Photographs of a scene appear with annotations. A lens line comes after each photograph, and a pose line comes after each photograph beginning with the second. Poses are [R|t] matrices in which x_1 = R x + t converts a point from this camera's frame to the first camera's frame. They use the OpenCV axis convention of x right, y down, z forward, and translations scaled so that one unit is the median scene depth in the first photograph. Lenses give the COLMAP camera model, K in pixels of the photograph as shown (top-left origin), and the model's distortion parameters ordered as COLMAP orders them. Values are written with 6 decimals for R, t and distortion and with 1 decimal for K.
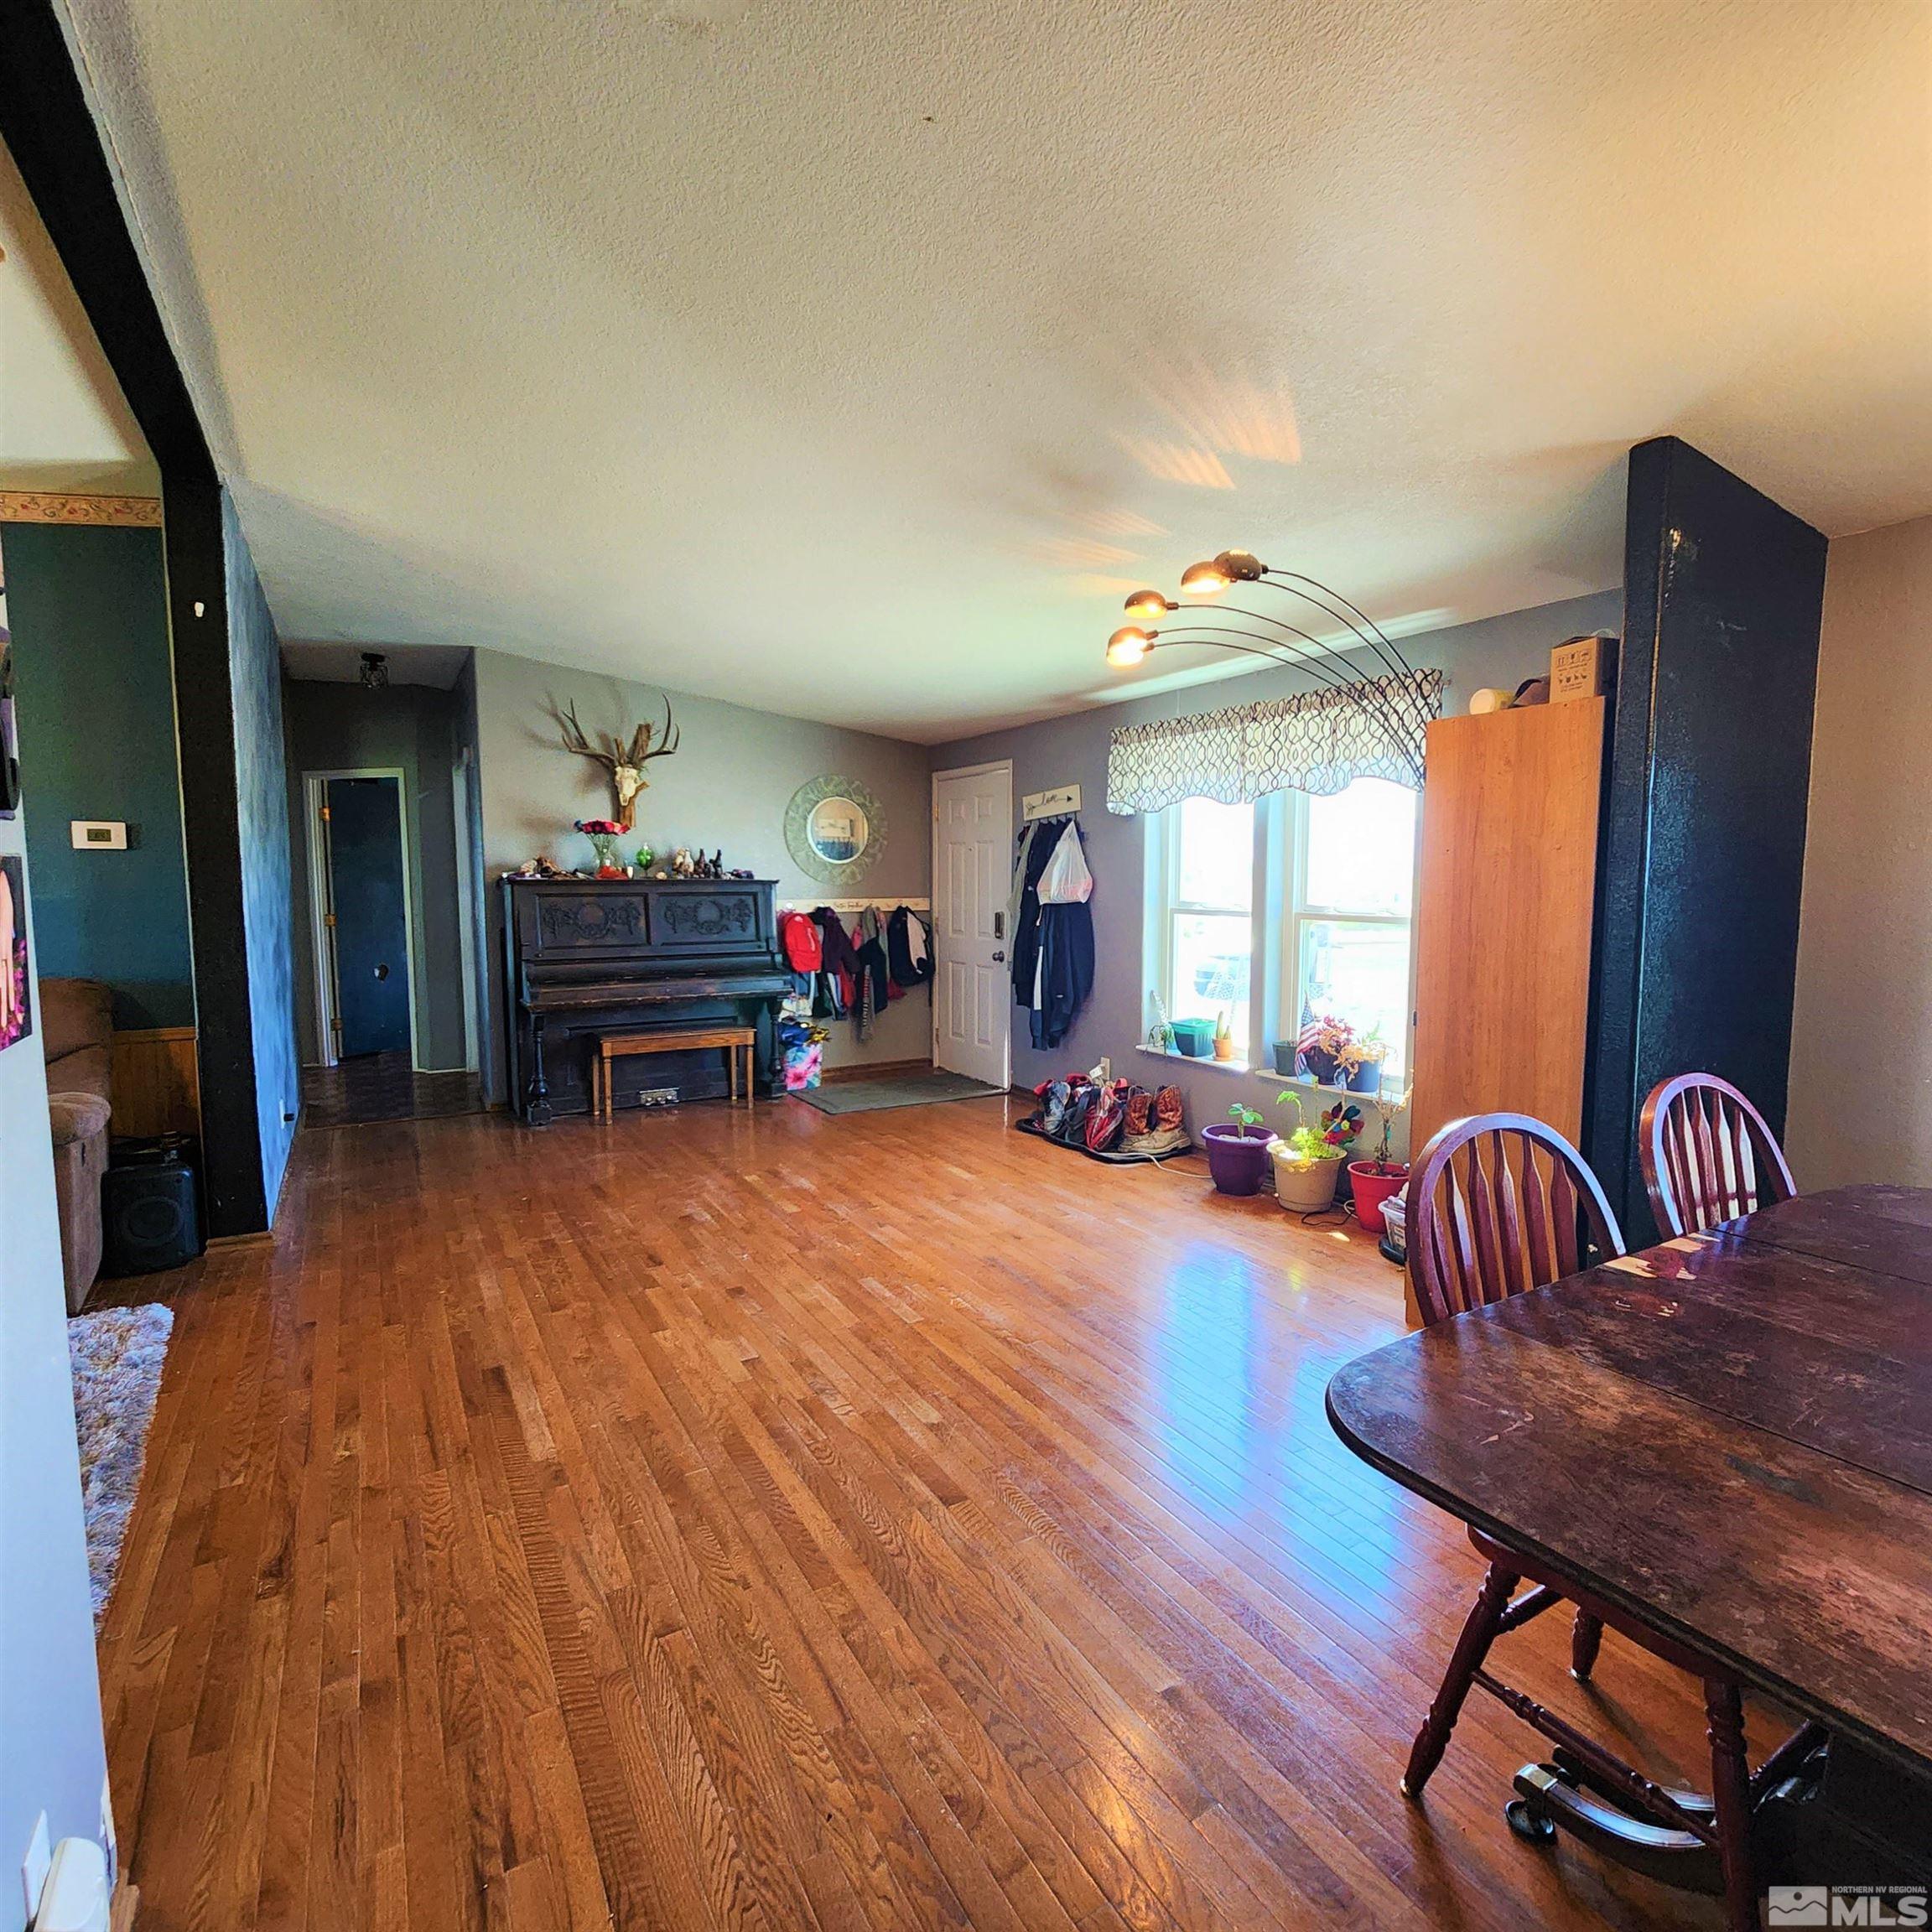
lens RADIAL K [[1044.4, 0, 990.4], [0, 1044.4, 967.9], [0, 0, 1]] dist [-0.004238, 0.002315]
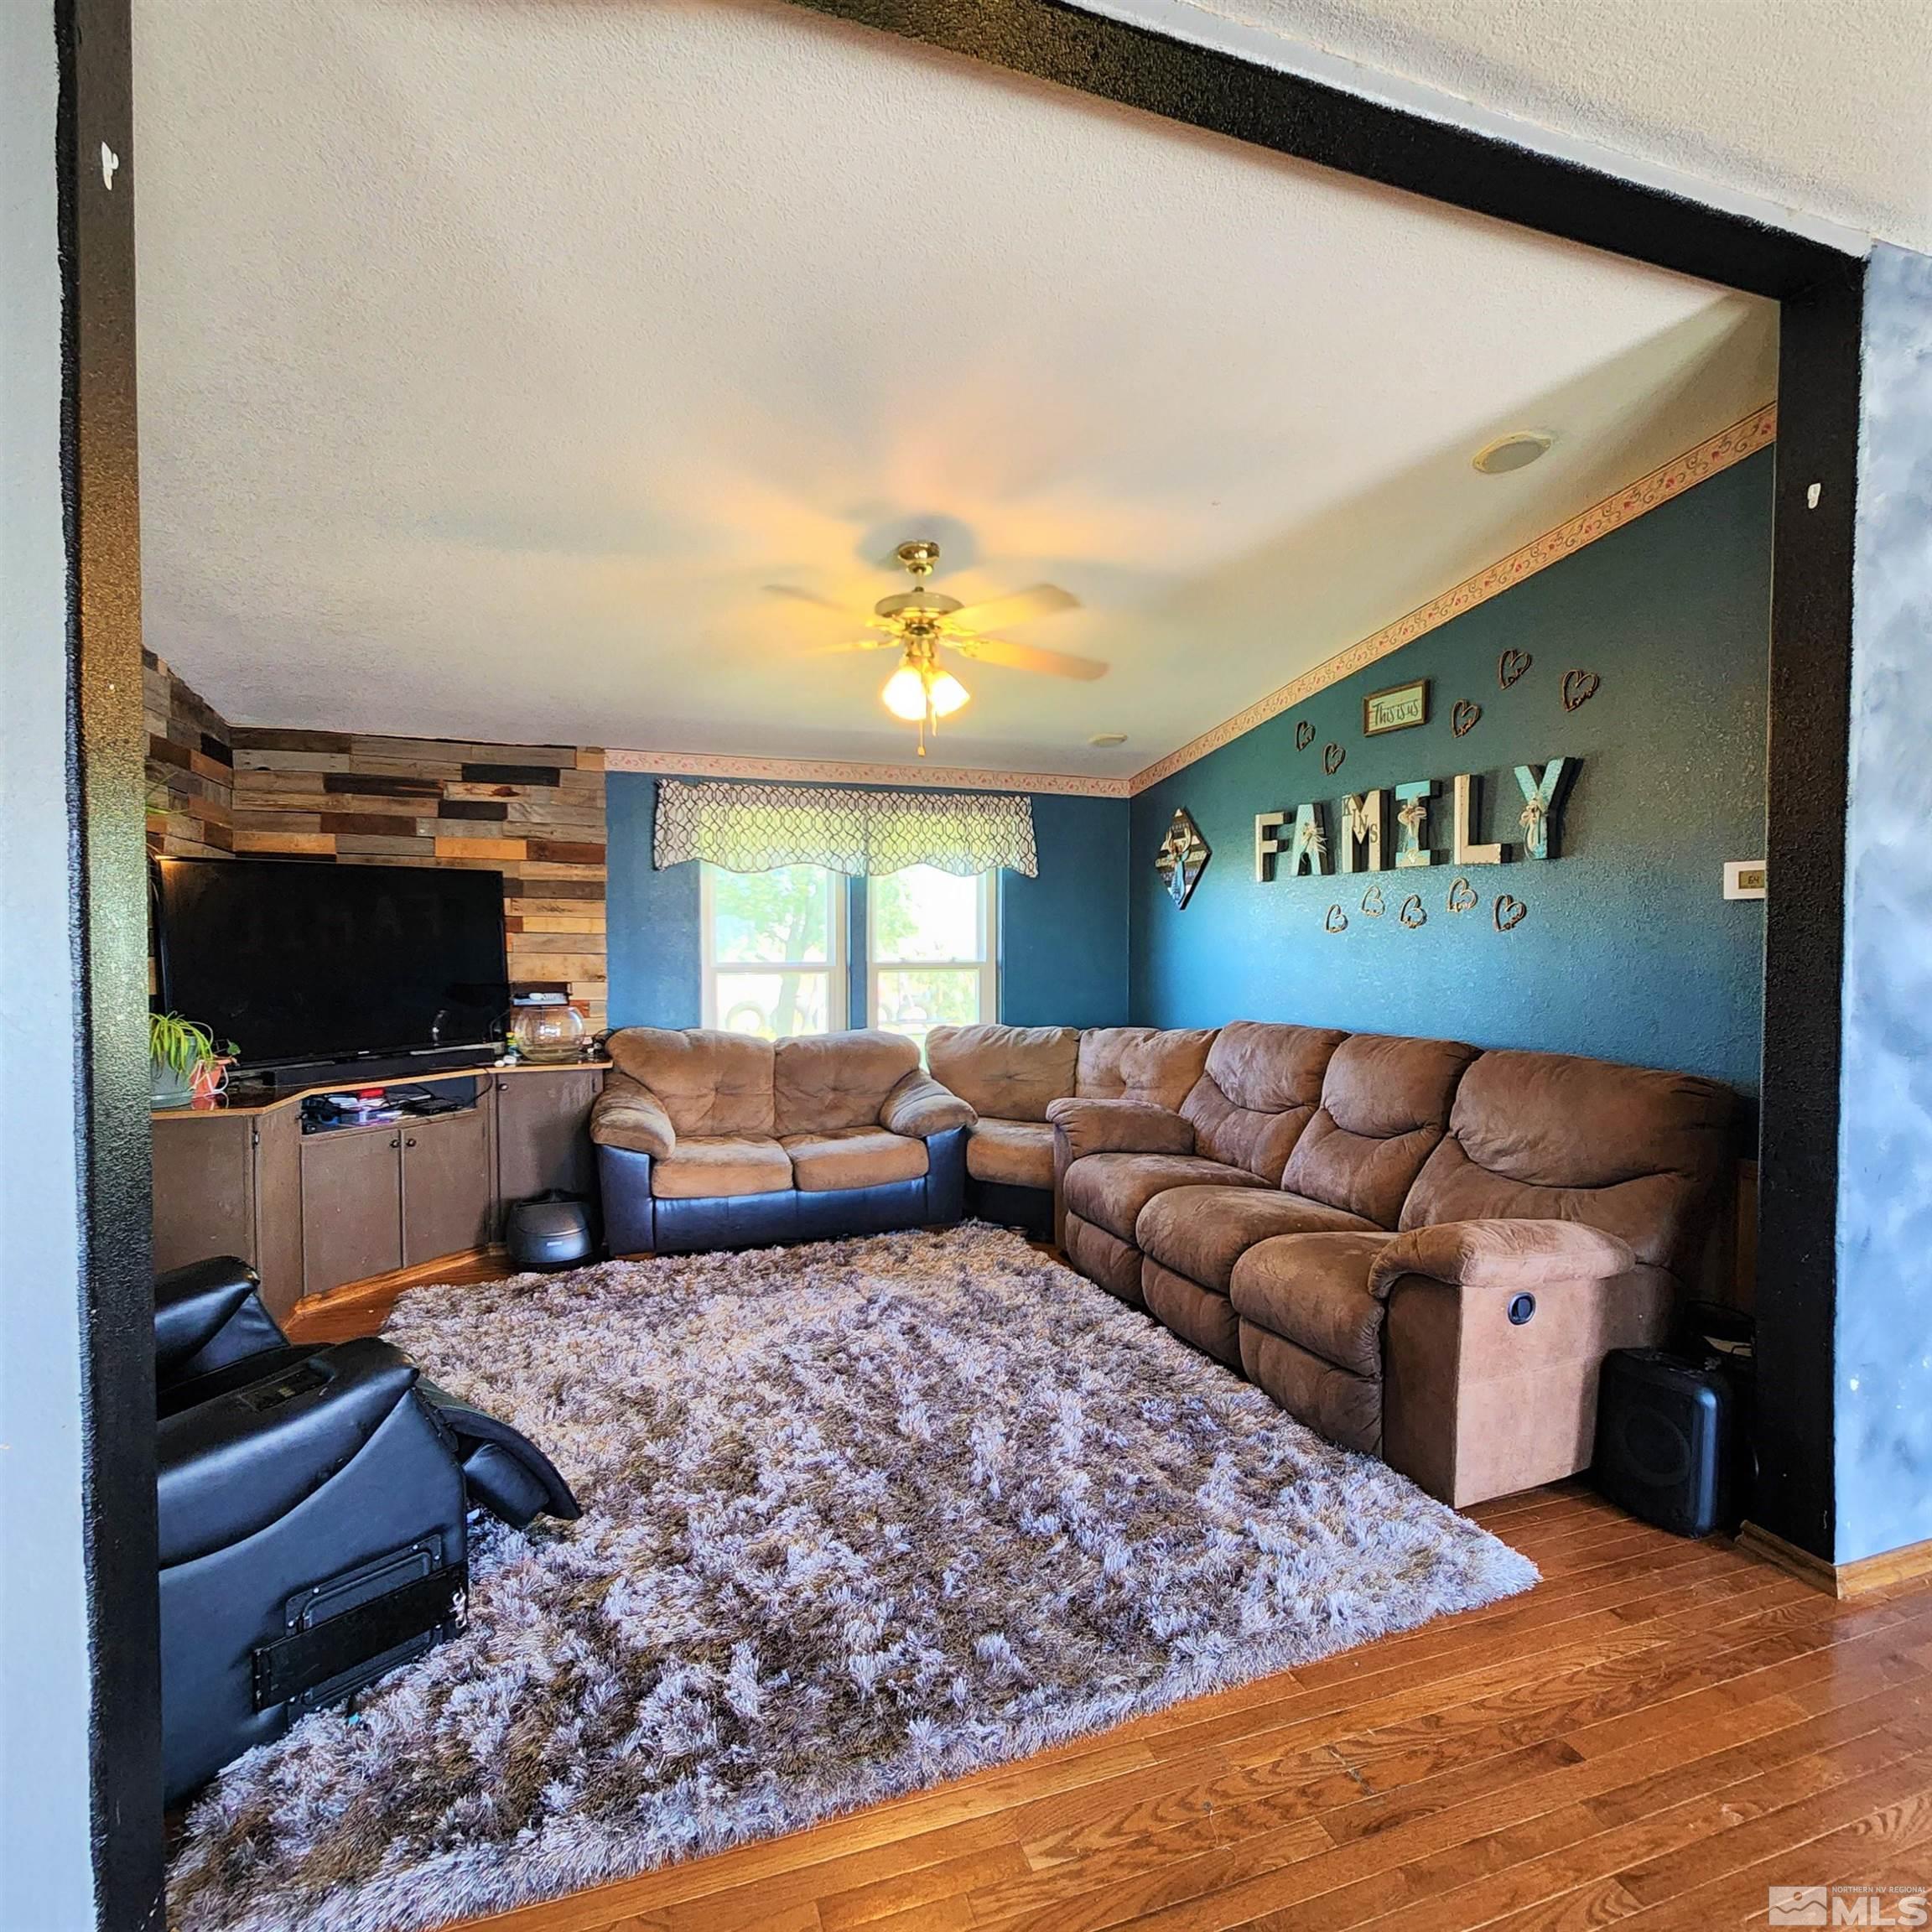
lens RADIAL K [[1044.4, 0, 991.5], [0, 1044.4, 977.5], [0, 0, 1]] dist [-0.004238, 0.002315]
pose [[-0.196587, 0.028179, -0.980081, -0.045446], [-0.087795, 0.995066, 0.046220, -0.035282], [0.976548, 0.095133, -0.193143, 0.458984]]
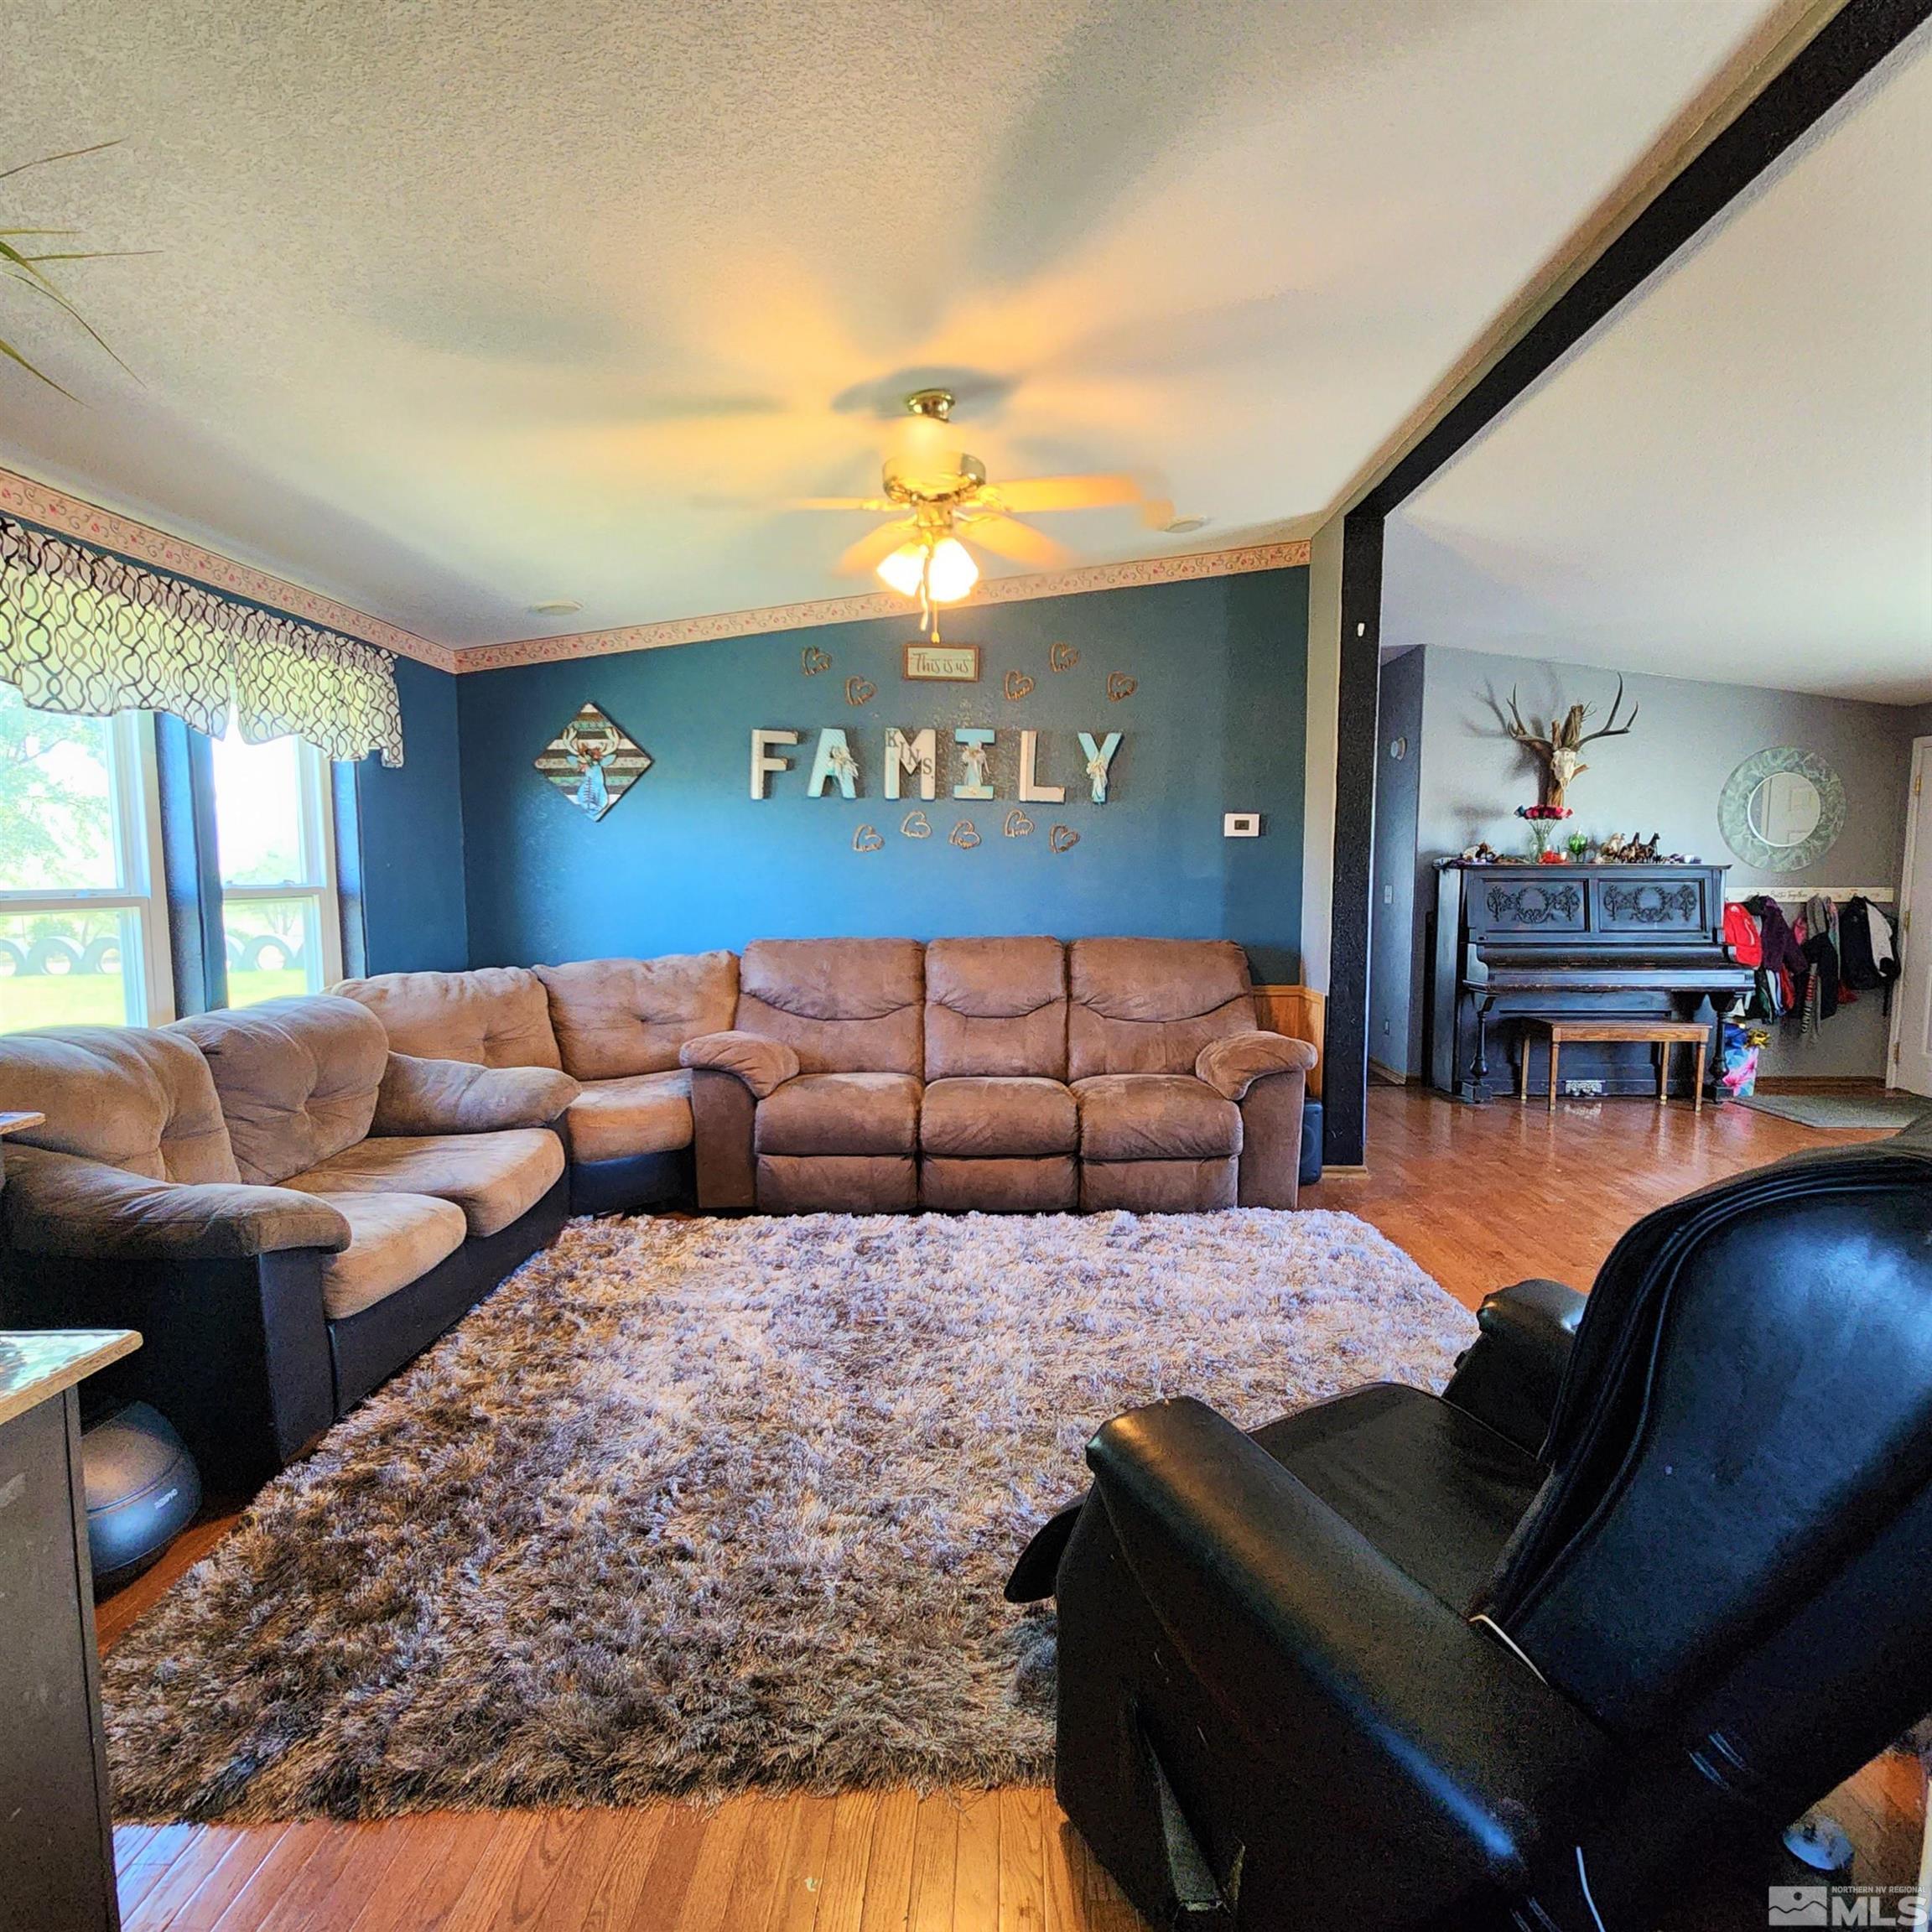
lens RADIAL K [[1044.4, 0, 988.9], [0, 1044.4, 971.3], [0, 0, 1]] dist [-0.004238, 0.002315]
pose [[0.847046, 0.051190, -0.529048, -0.320178], [-0.046417, 0.998673, 0.022313, 0.022245], [0.529488, 0.005656, 0.848298, -0.143202]]
